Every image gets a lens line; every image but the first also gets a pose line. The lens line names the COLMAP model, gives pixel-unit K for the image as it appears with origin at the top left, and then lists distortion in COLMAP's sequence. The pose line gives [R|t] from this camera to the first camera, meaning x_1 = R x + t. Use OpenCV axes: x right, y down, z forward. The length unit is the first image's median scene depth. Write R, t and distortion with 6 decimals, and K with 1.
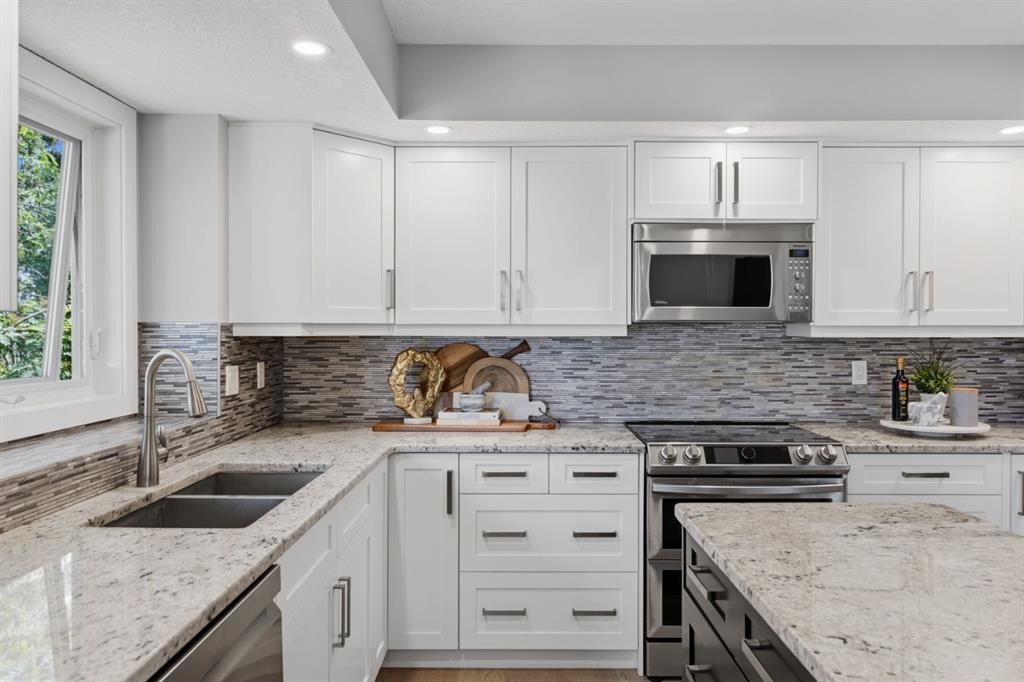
lens RADIAL K [[707.7, 0, 529.5], [0, 707.7, 336.1], [0, 0, 1]] dist [0.006538, 0.001028]
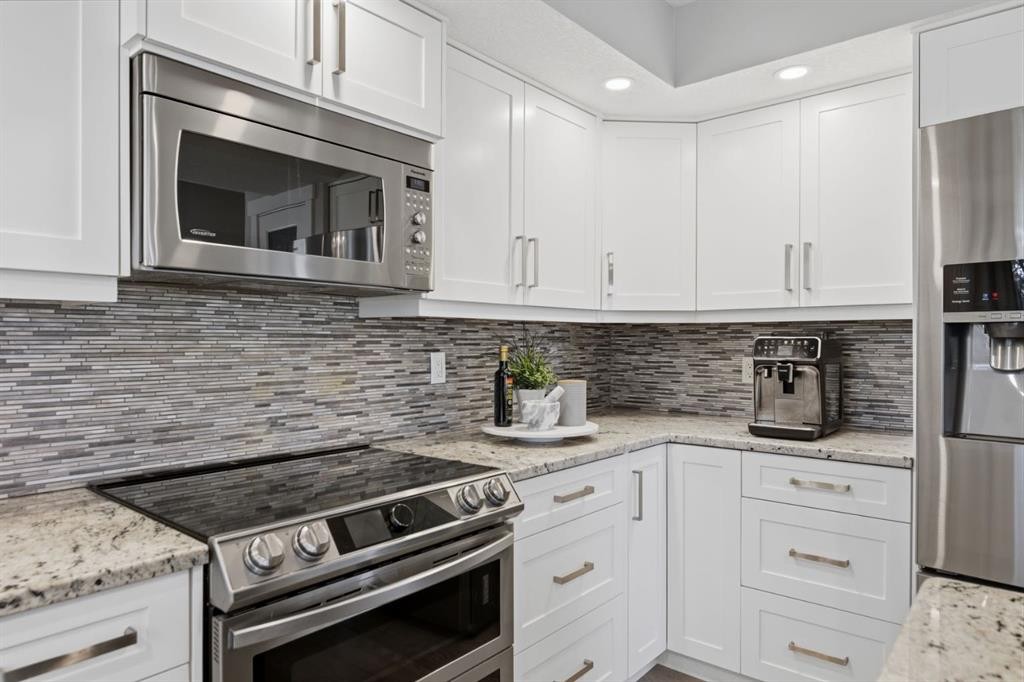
lens RADIAL K [[636.9, 0, 508.4], [0, 636.9, 349.1], [0, 0, 1]] dist [-0.011088, 0.000023]
pose [[0.649662, -0.010380, 0.760153, -0.009280], [0.007093, 0.999946, 0.007592, 0.028208], [-0.760191, 0.000460, 0.649700, 0.525972]]
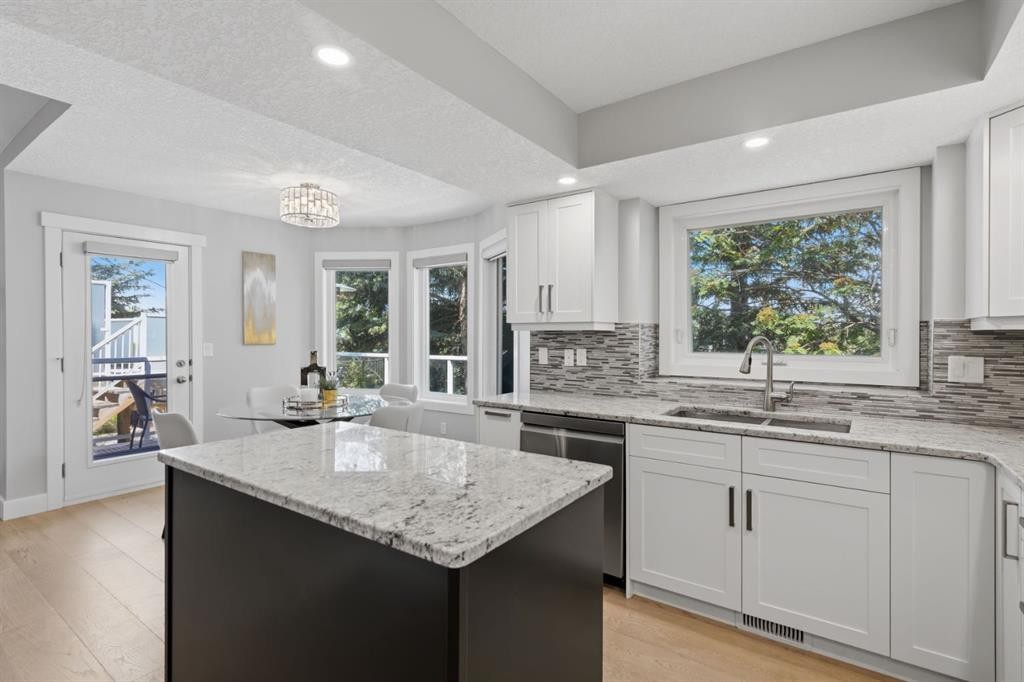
lens RADIAL K [[472.8, 0, 533.7], [0, 472.8, 339.4], [0, 0, 1]] dist [0.002583, 0.000018]
pose [[-0.554092, 0.002355, -0.832452, 0.519967], [-0.010735, 0.999893, 0.009973, 0.012691], [0.832386, 0.014462, -0.554007, 0.744365]]
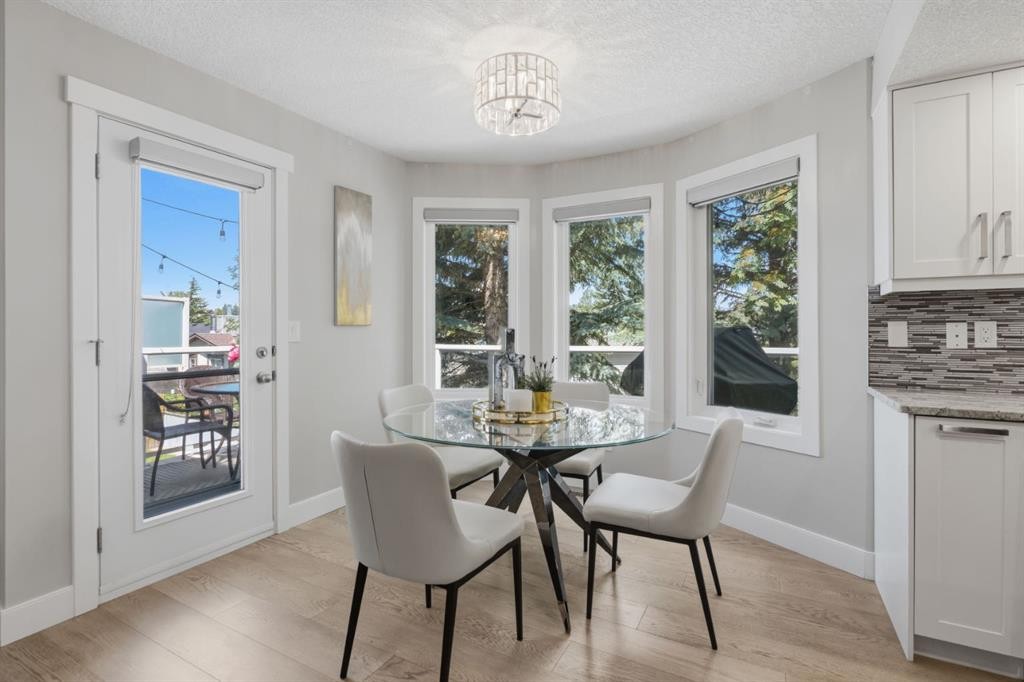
lens RADIAL K [[490.1, 0, 511.0], [0, 490.1, 332.3], [0, 0, 1]] dist [-0.004630, -0.000053]
pose [[-0.477869, -0.004039, -0.878422, 0.513447], [-0.008806, 0.999961, 0.000193, 0.061095], [0.878387, 0.007828, -0.477886, 0.037774]]
